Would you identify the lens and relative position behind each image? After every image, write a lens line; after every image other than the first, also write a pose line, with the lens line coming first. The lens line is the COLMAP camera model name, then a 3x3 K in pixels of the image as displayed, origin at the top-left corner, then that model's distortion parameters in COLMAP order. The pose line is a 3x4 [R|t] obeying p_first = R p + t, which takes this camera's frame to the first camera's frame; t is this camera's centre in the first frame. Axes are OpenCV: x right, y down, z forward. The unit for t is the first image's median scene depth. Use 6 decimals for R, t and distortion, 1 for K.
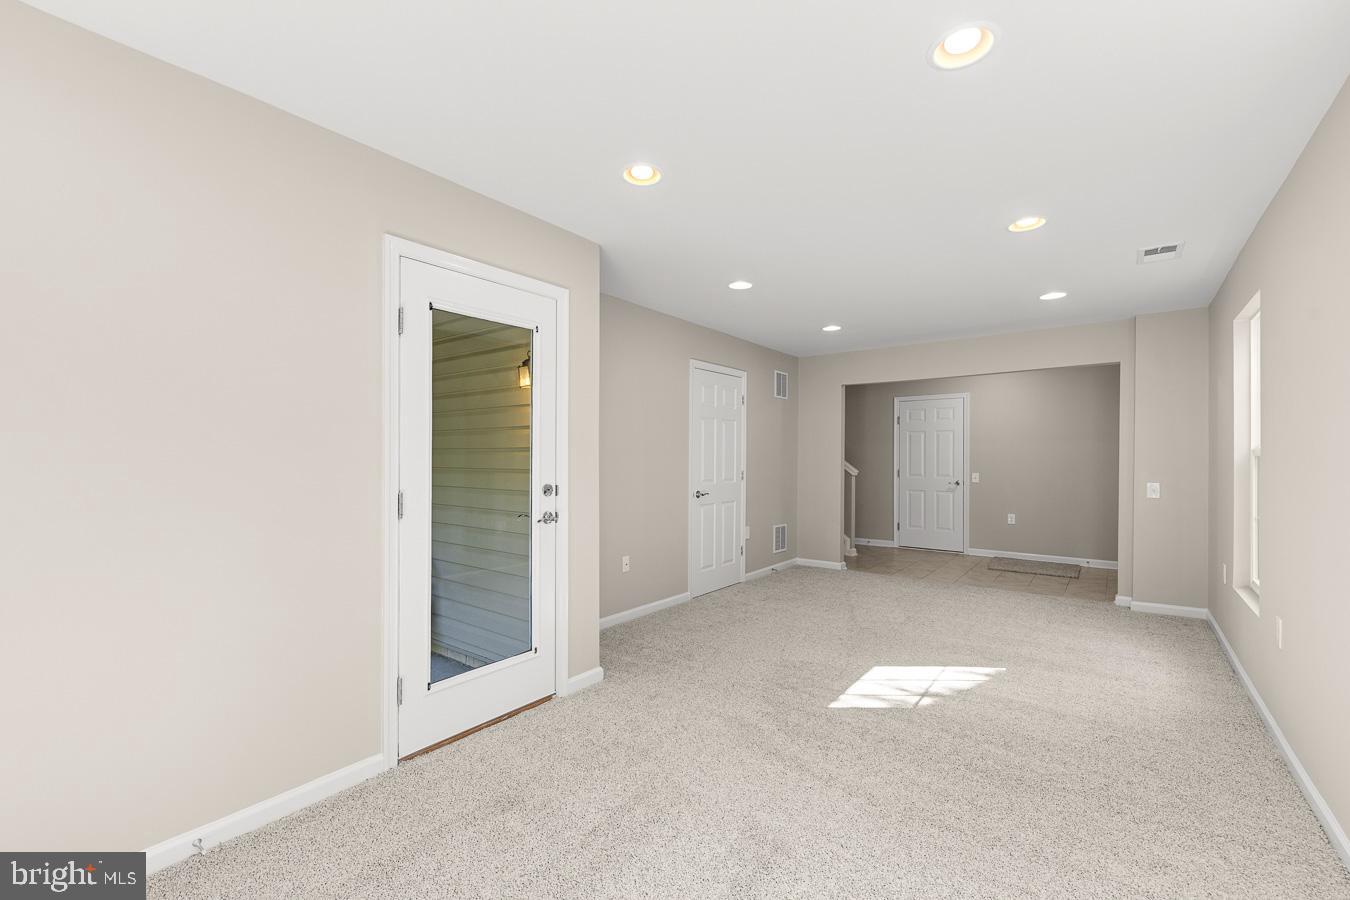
lens RADIAL K [[558.4, 0, 664.8], [0, 558.4, 464.0], [0, 0, 1]] dist [0.011262, -0.004456]
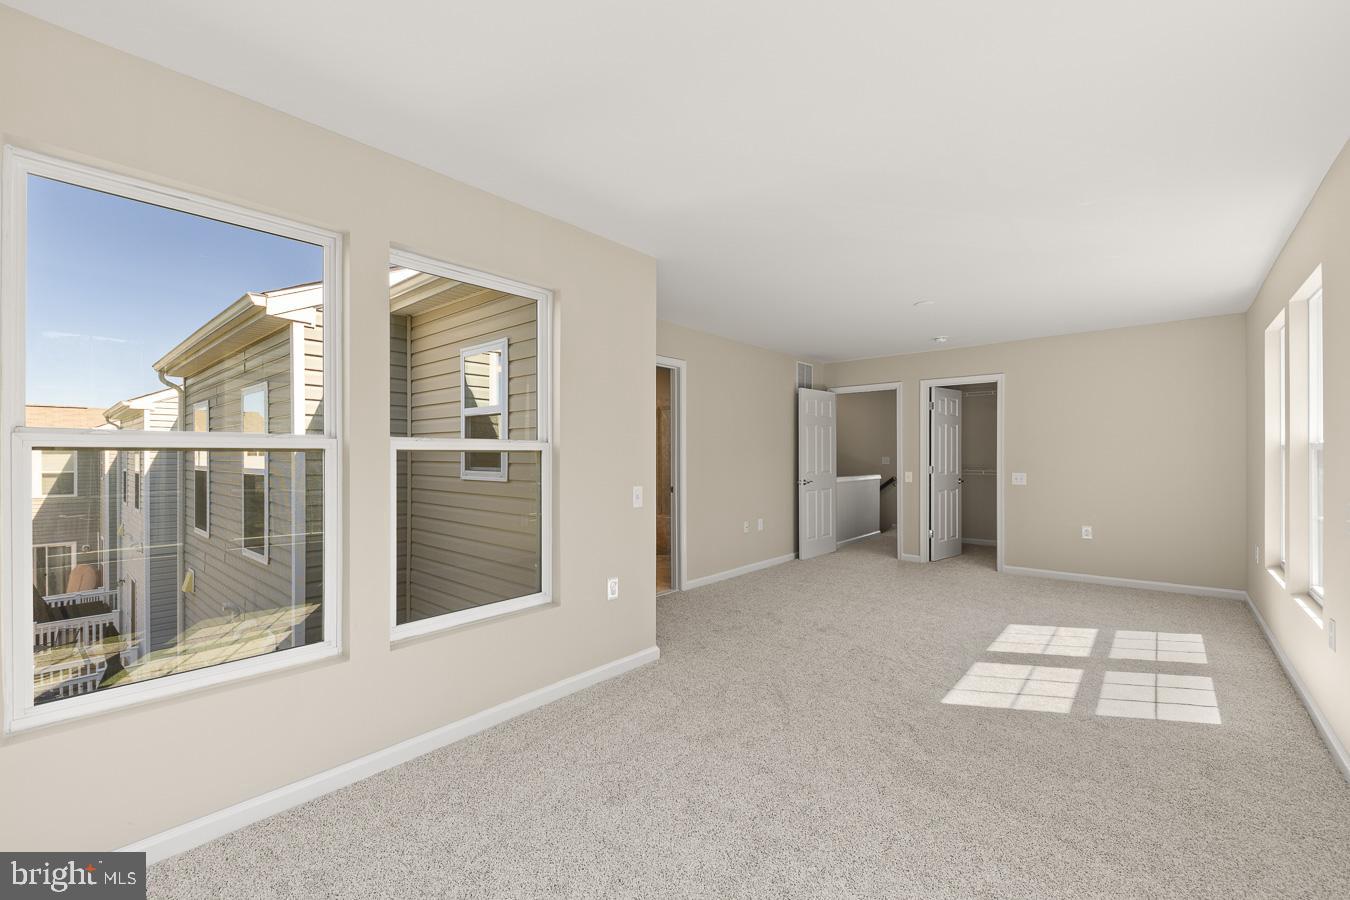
lens RADIAL K [[558.4, 0, 649.1], [0, 558.4, 453.8], [0, 0, 1]] dist [0.011262, -0.004456]
pose [[0.998130, -0.002559, -0.061071, -0.097586], [0.002131, 0.999973, -0.007067, -0.001973], [0.061088, 0.006924, 0.998108, -0.129978]]
